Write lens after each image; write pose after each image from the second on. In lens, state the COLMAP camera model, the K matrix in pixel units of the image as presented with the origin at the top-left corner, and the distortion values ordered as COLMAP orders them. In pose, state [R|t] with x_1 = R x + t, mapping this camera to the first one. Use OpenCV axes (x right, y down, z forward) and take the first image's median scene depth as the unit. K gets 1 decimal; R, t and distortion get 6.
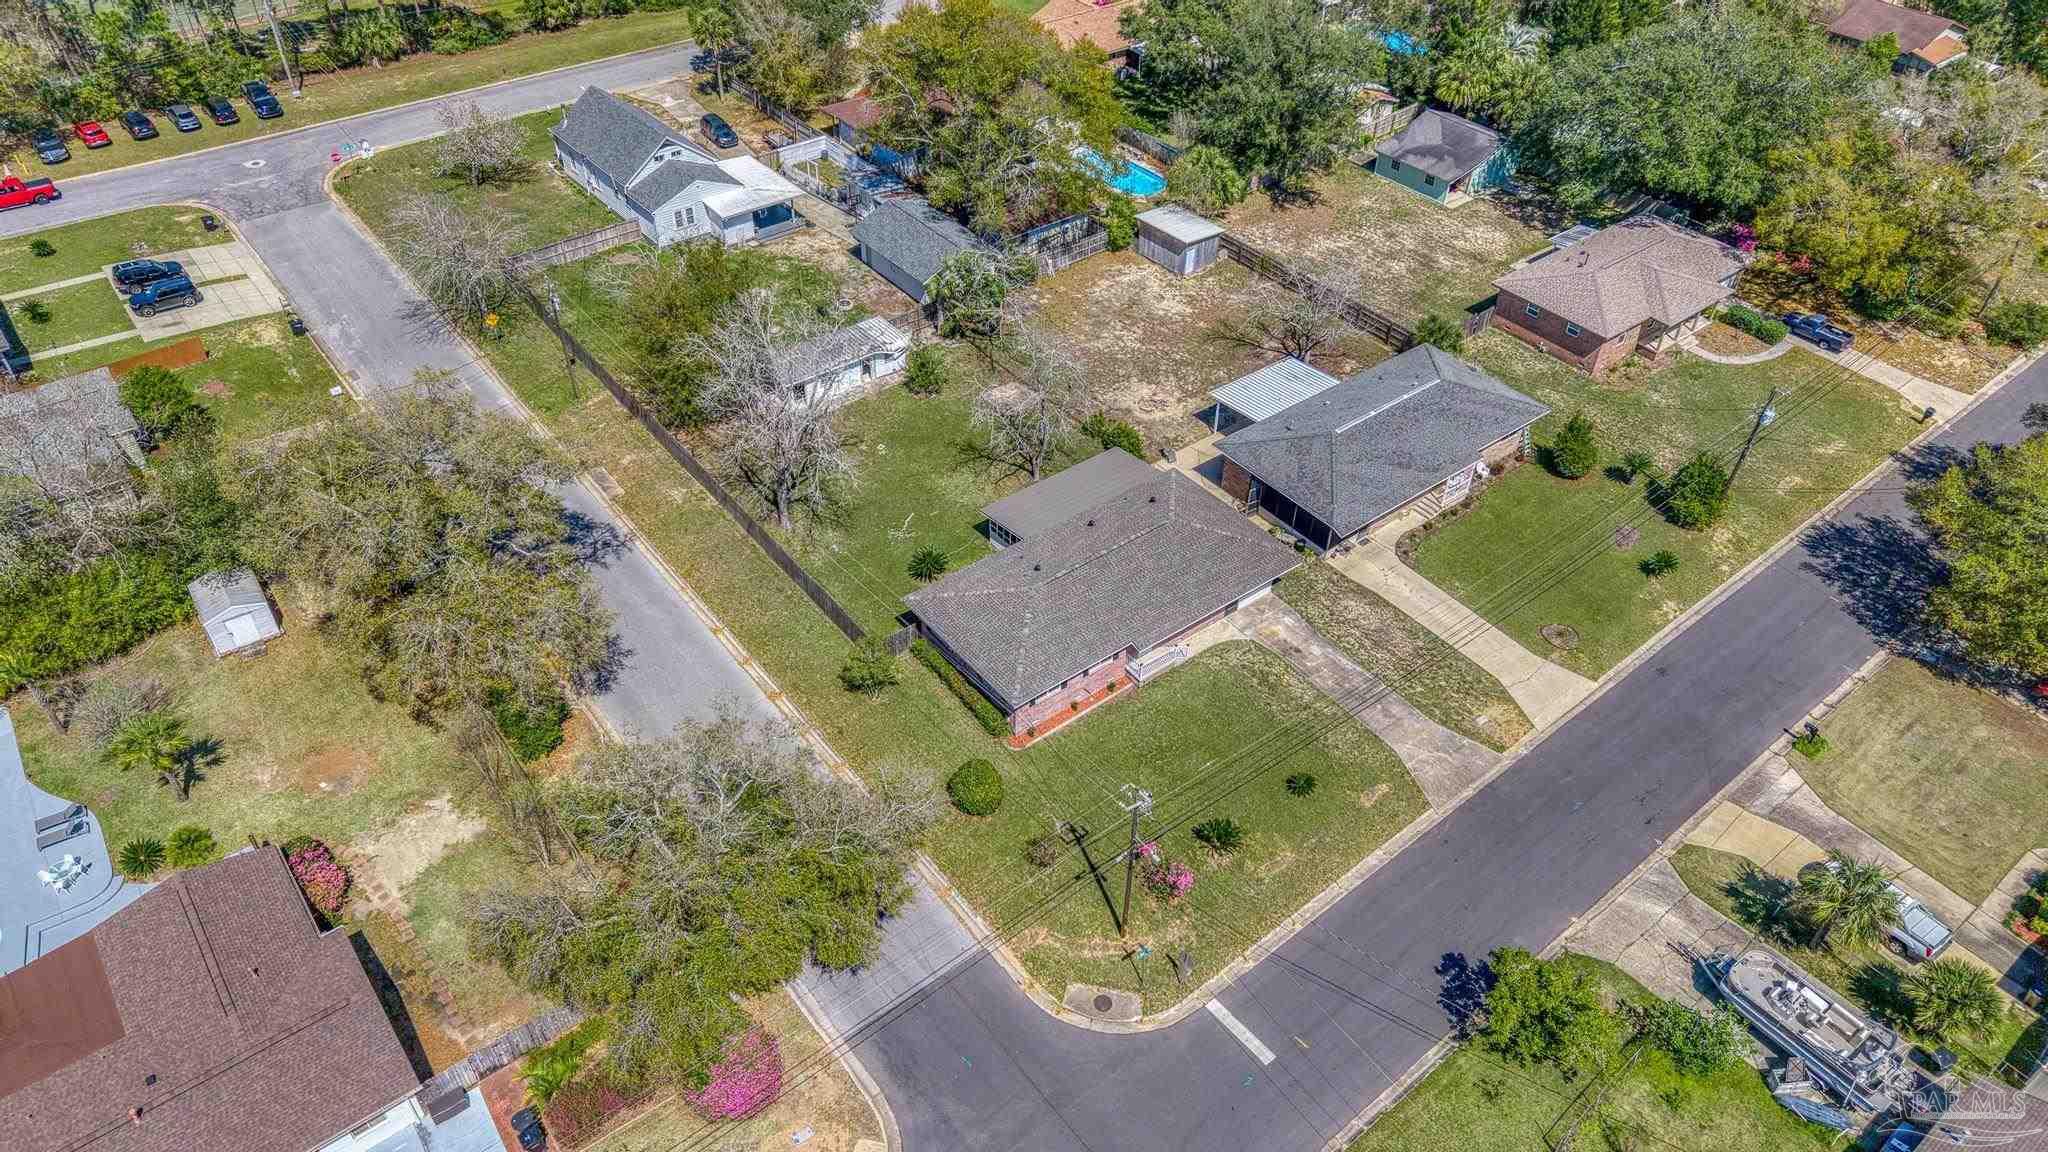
lens RADIAL K [[1392.0, 0, 1015.3], [0, 1392.0, 573.3], [0, 0, 1]] dist [0.016608, -0.002967]
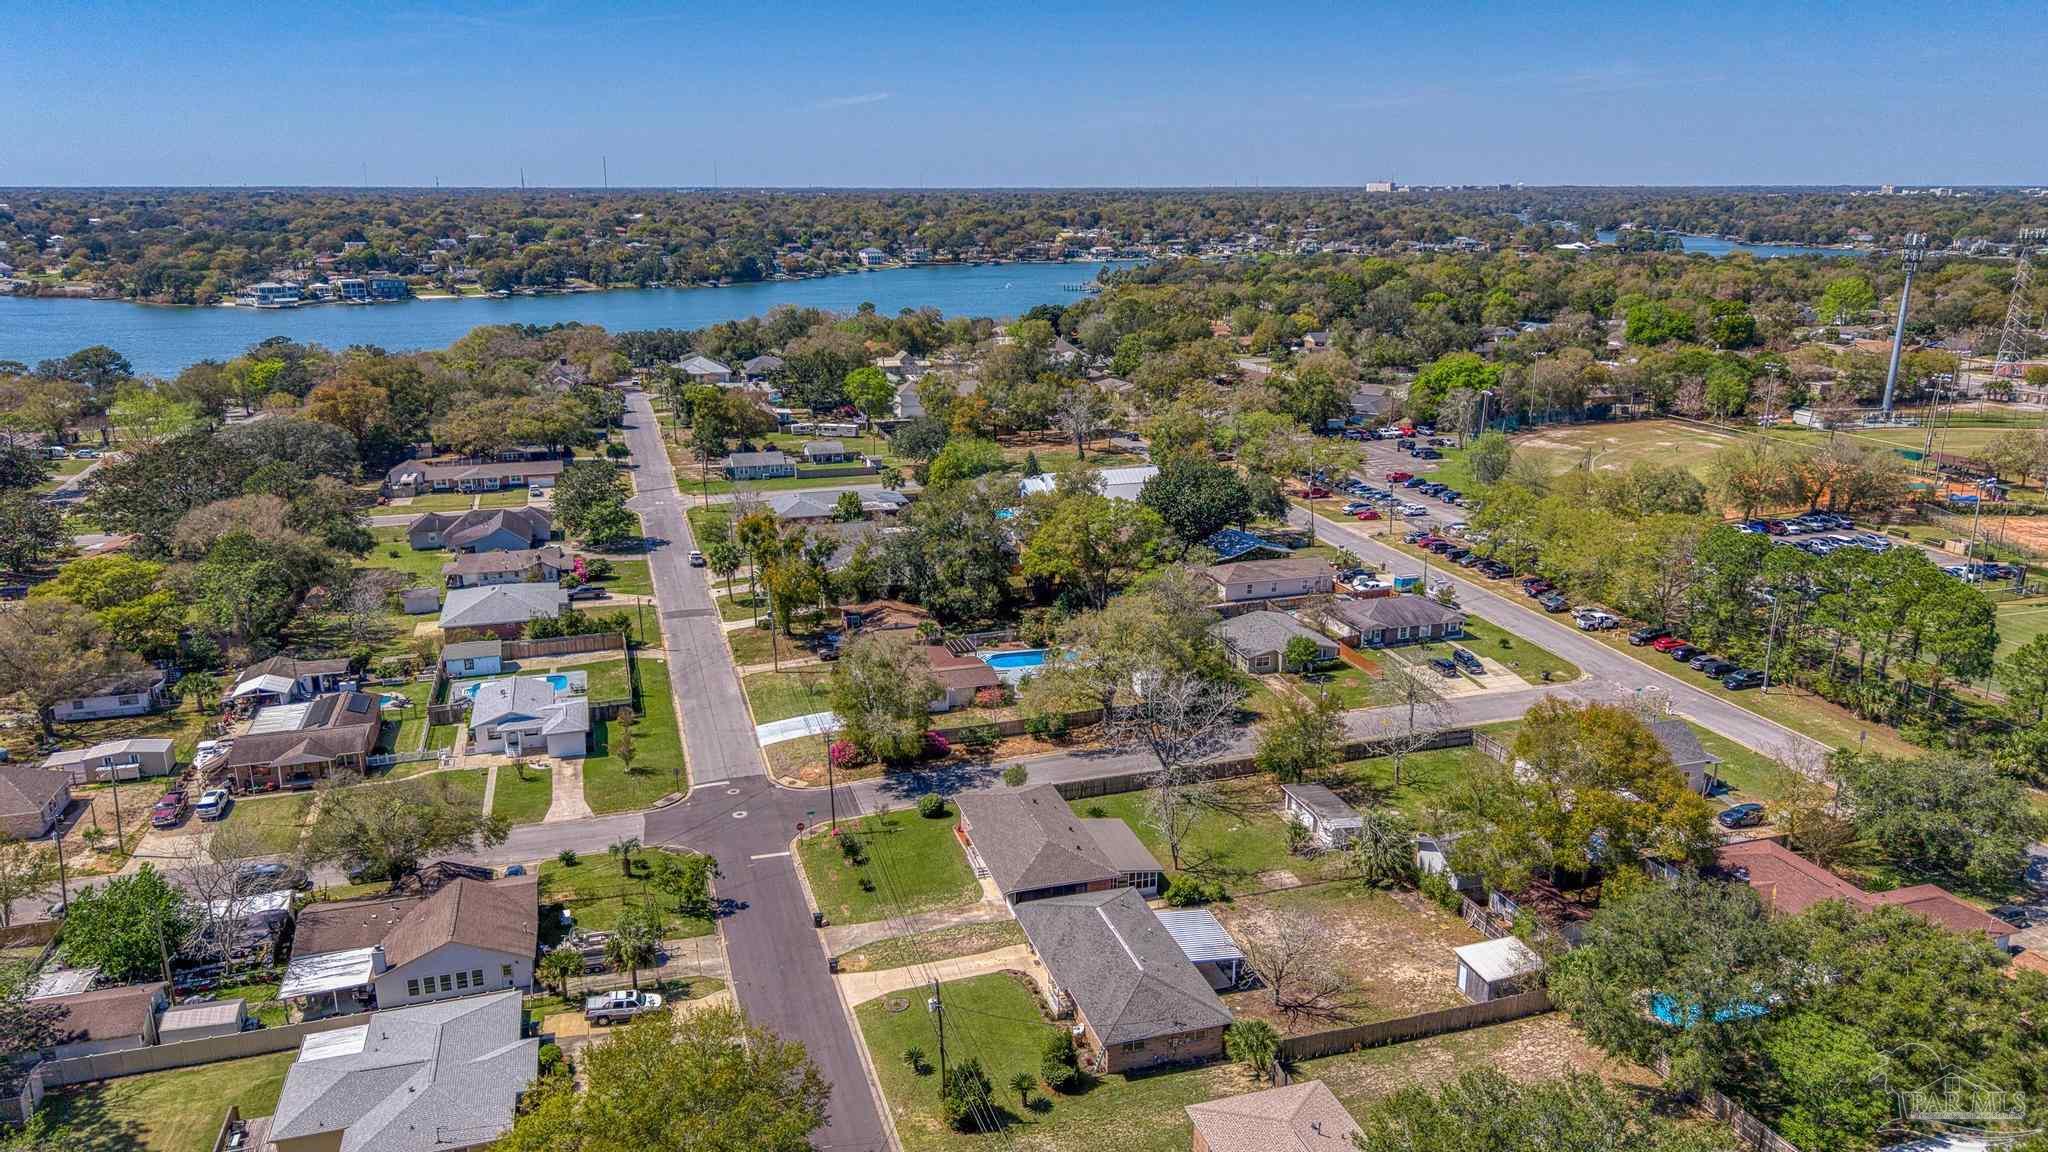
lens RADIAL K [[1381.1, 0, 1028.1], [0, 1381.1, 614.4], [0, 0, 1]] dist [0.056378, -0.058773]
pose [[-0.360923, 0.259148, -0.895867, 1.509789], [-0.610936, 0.660092, 0.437076, -0.910286], [0.704622, 0.705068, -0.079919, 0.955374]]
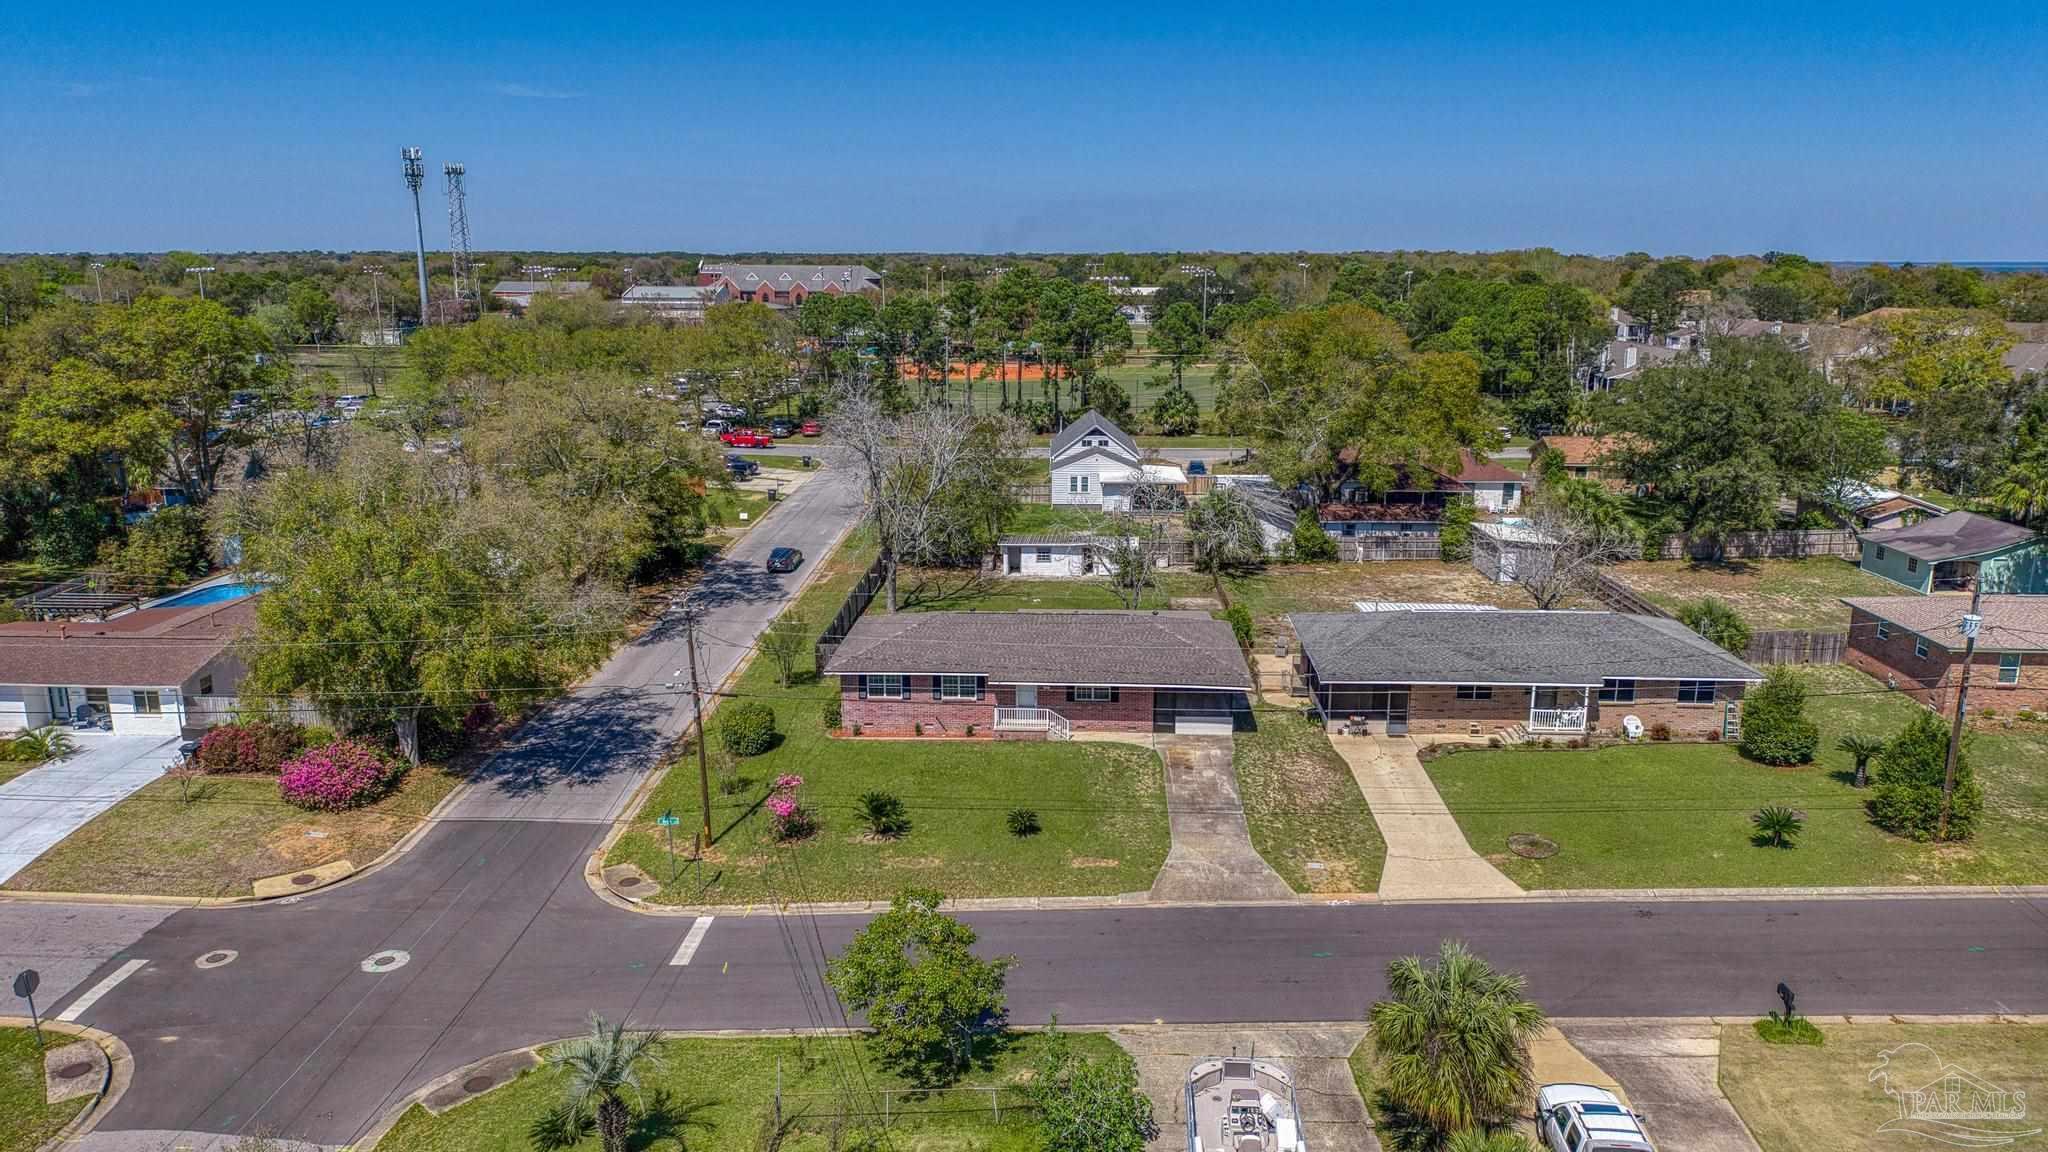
lens RADIAL K [[1392.0, 0, 1015.3], [0, 1392.0, 573.3], [0, 0, 1]] dist [0.016608, -0.002967]
pose [[0.756517, 0.125842, -0.641752, 0.639506], [-0.413961, 0.851837, -0.320952, 0.263295], [0.506279, 0.508466, 0.696522, 0.335118]]
